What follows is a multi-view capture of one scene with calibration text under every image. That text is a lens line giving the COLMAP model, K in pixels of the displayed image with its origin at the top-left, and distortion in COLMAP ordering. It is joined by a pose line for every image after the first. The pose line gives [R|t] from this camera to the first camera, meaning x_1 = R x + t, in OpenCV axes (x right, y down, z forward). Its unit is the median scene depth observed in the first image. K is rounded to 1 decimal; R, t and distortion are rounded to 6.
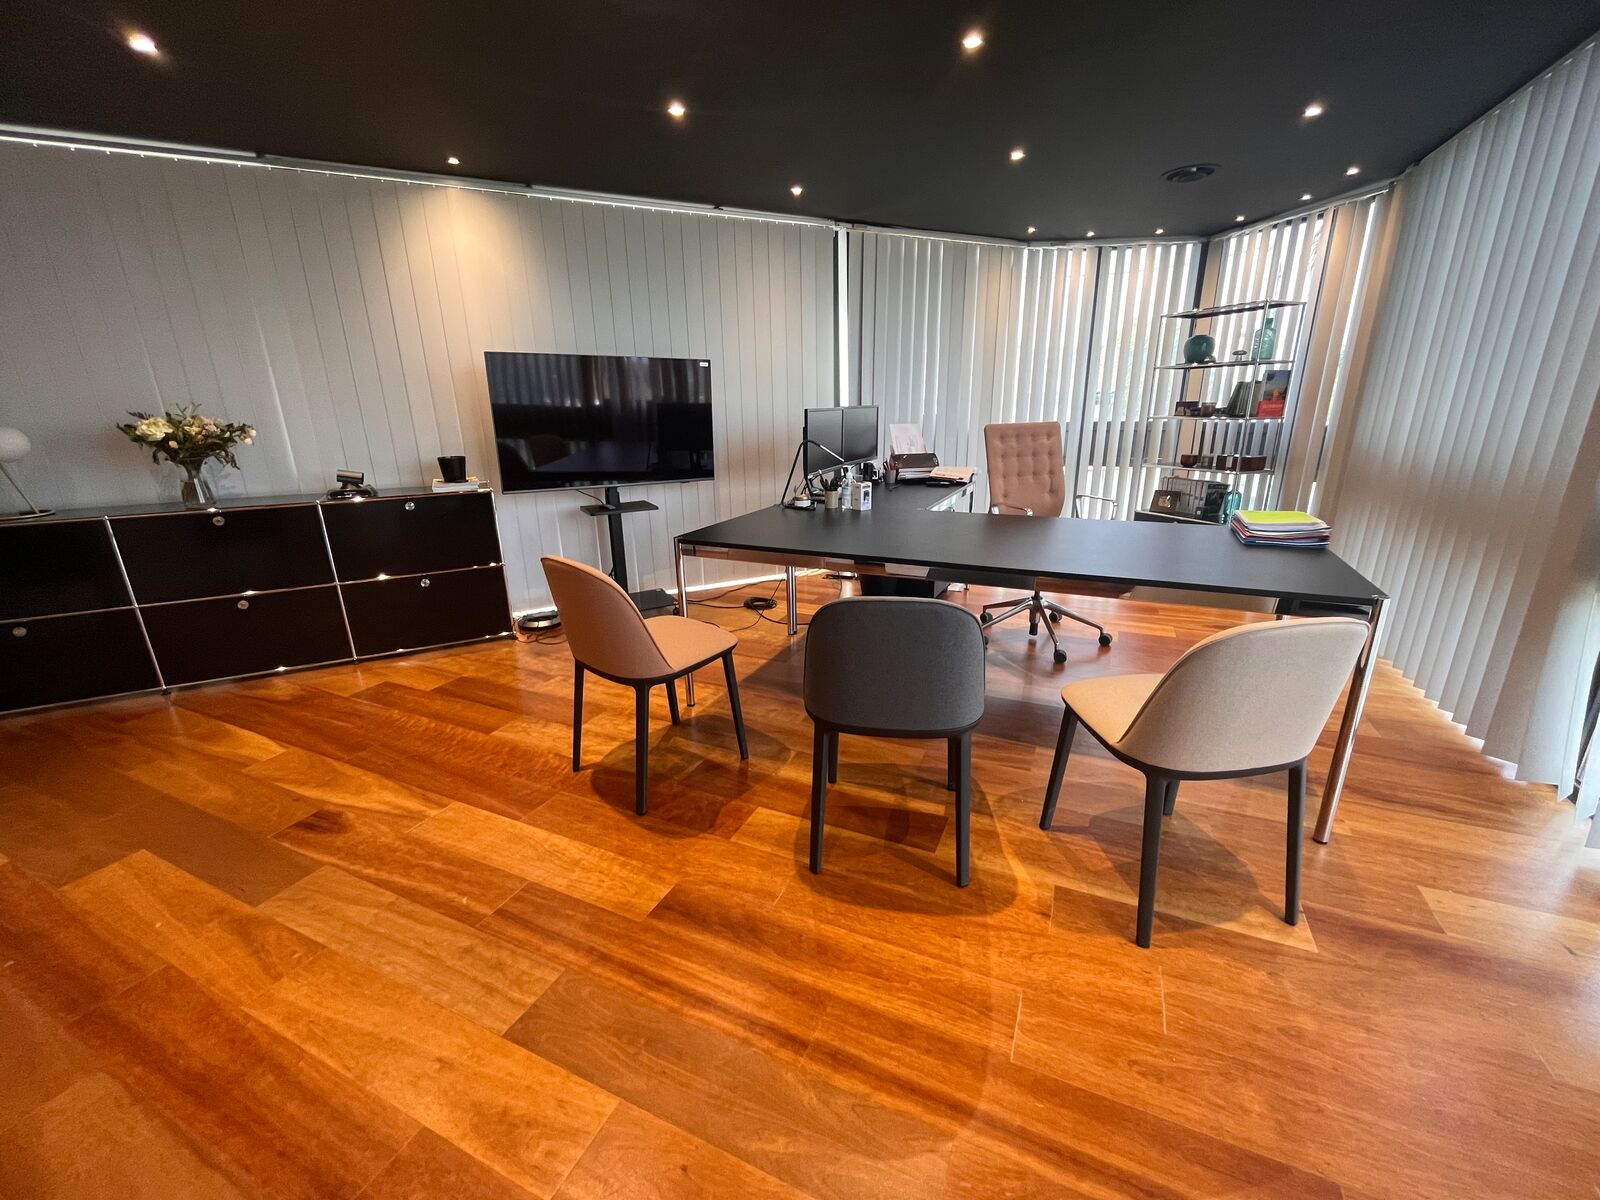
lens RADIAL K [[645.0, 0, 800.0], [0, 645.0, 600.0], [0, 0, 1]] dist [-0.011676, 0.000113]
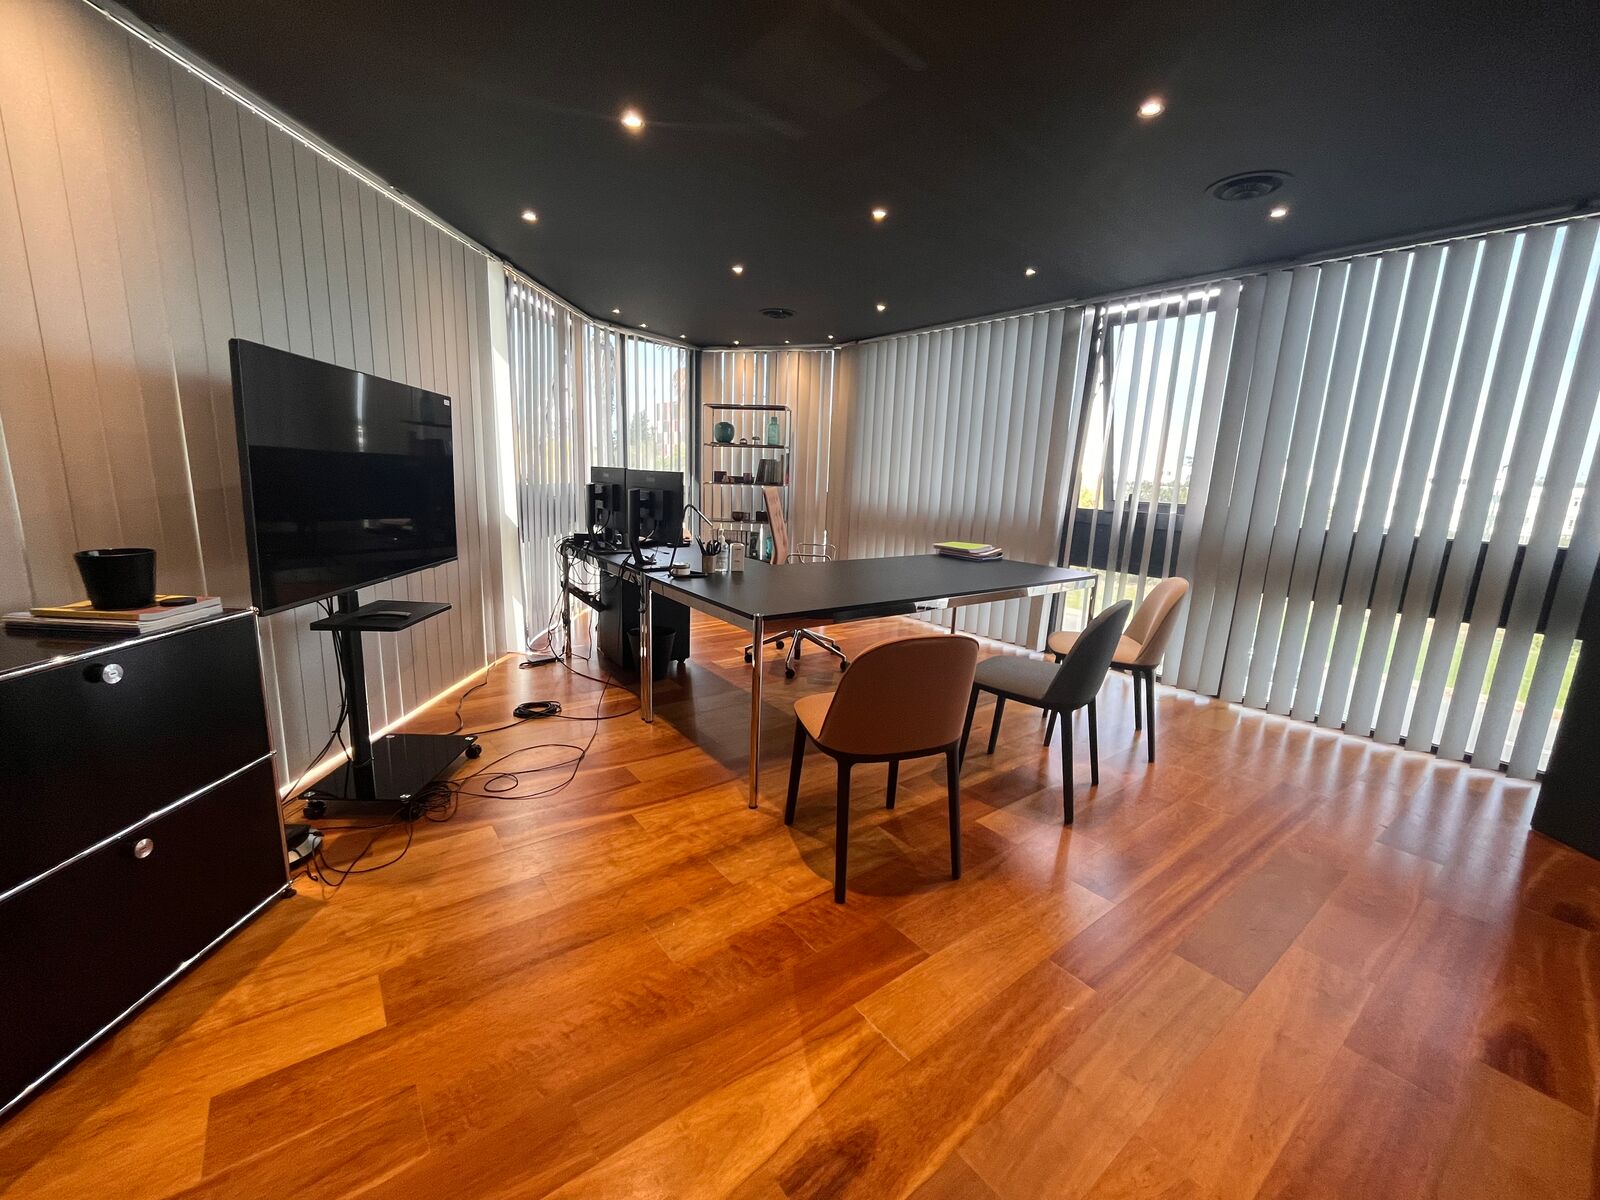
lens RADIAL K [[645.0, 0, 800.0], [0, 645.0, 600.0], [0, 0, 1]] dist [-0.011676, 0.000113]
pose [[0.474333, -0.139738, 0.869184, -0.669576], [0.212796, 0.976243, 0.040822, -0.103942], [-0.854240, 0.165596, 0.492801, 0.367970]]
